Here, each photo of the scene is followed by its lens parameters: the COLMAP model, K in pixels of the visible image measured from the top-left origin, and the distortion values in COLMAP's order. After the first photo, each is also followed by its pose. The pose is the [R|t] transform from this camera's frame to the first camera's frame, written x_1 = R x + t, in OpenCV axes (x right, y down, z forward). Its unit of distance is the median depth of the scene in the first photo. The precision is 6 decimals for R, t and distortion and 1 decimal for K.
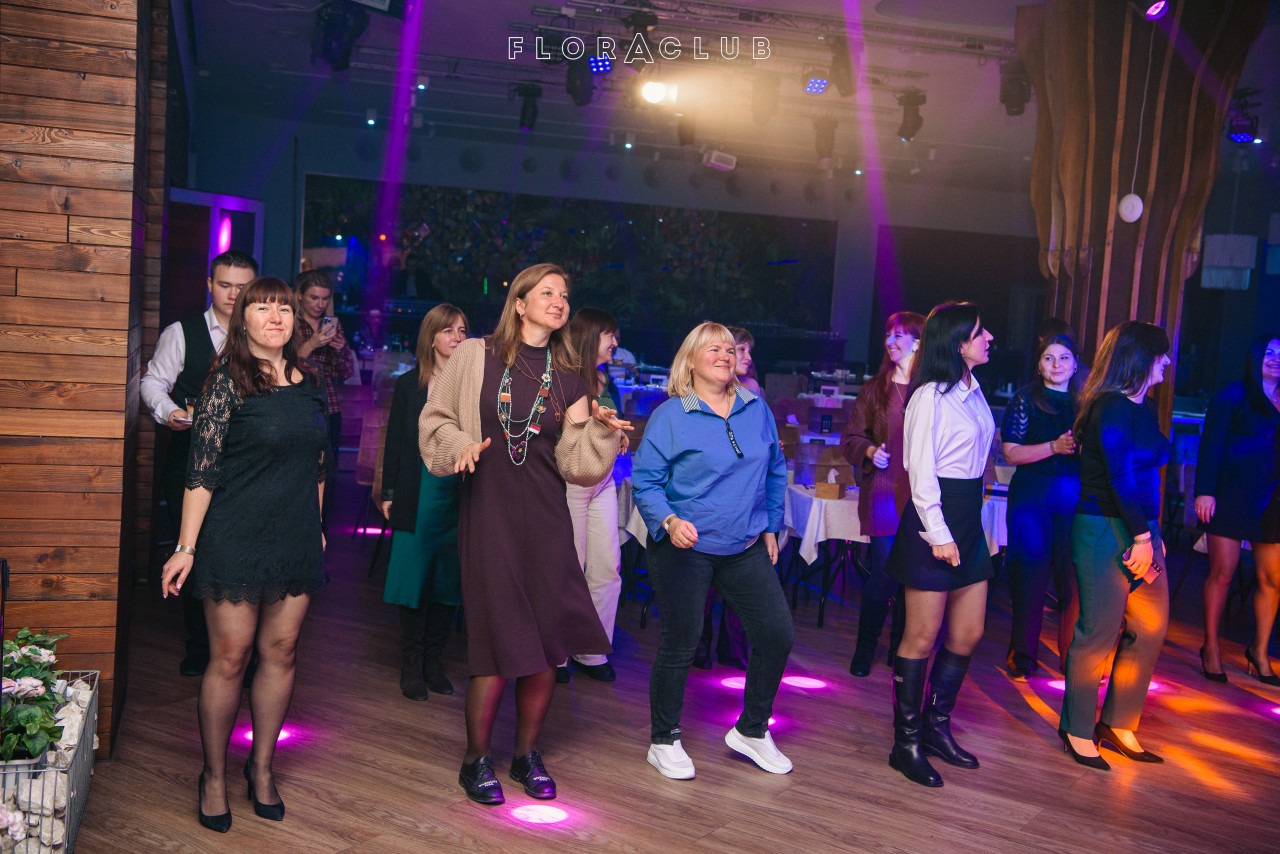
lens RADIAL K [[1610.8, 0, 641.4], [0, 1610.8, 431.6], [0, 0, 1]] dist [-0.009905, 0.000000]
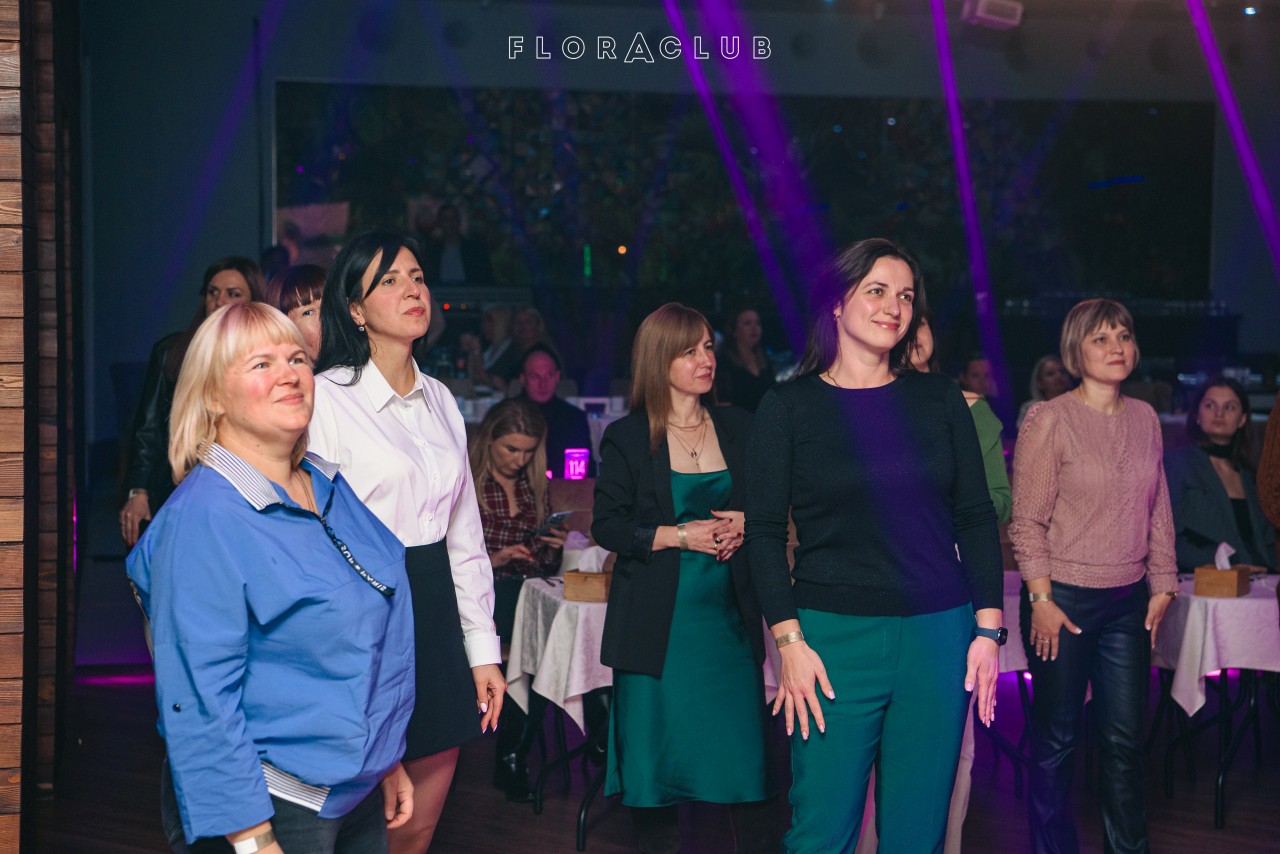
lens RADIAL K [[2413.1, 0, 640.7], [0, 2413.1, 415.7], [0, 0, 1]] dist [0.174419, 0.000000]
pose [[0.993418, -0.050305, -0.102909, 0.006333], [0.047720, 0.998484, -0.027428, -0.008288], [0.104133, 0.022336, 0.994313, 0.132987]]
